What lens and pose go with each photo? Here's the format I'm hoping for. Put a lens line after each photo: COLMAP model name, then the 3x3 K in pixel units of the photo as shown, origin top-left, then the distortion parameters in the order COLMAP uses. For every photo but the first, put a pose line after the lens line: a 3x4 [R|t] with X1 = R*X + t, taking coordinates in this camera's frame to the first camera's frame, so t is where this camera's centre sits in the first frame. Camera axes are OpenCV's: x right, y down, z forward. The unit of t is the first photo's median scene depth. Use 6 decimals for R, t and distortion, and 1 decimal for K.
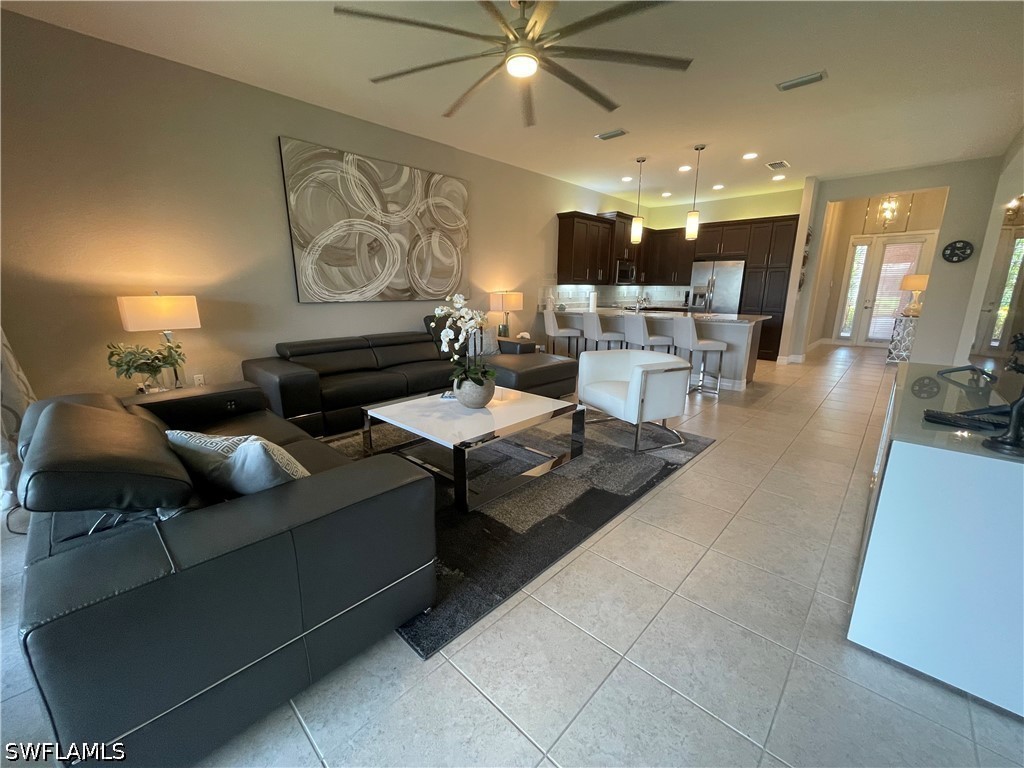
lens RADIAL K [[415.3, 0, 506.4], [0, 415.3, 384.2], [0, 0, 1]] dist [-0.001460, -0.000270]
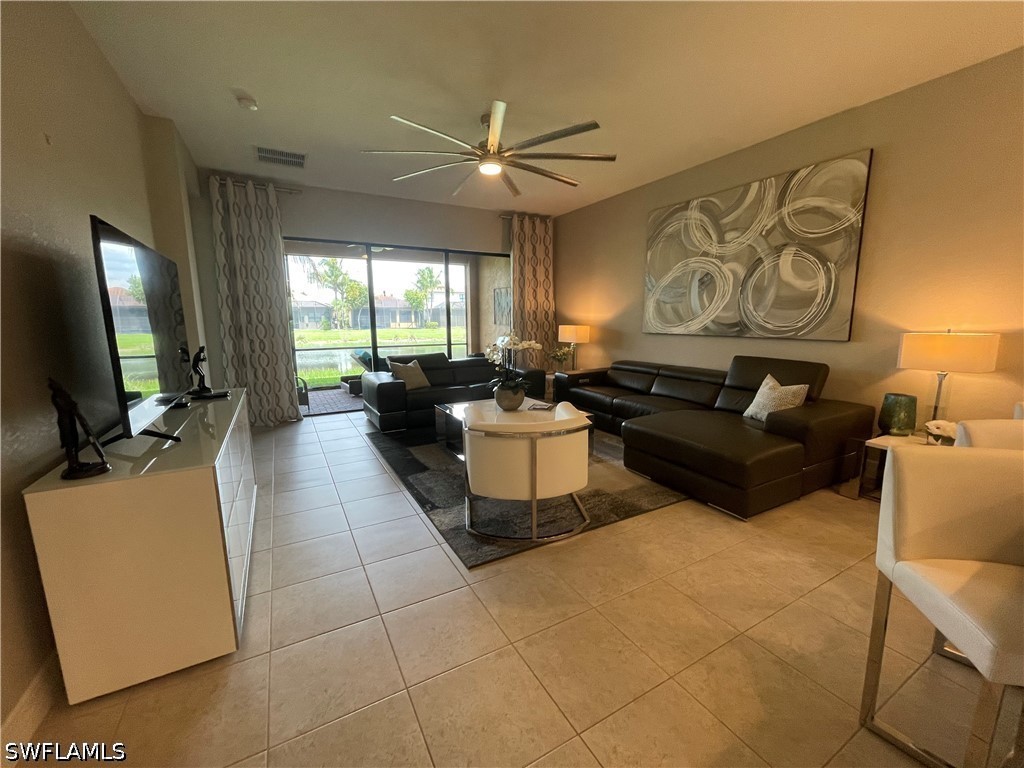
lens RADIAL K [[415.3, 0, 513.7], [0, 415.3, 384.6], [0, 0, 1]] dist [-0.001460, -0.000270]
pose [[-0.285487, 0.153123, -0.946071, 0.770765], [-0.211514, 0.952746, 0.218030, -0.208298], [0.934751, 0.262352, -0.239609, 0.848528]]
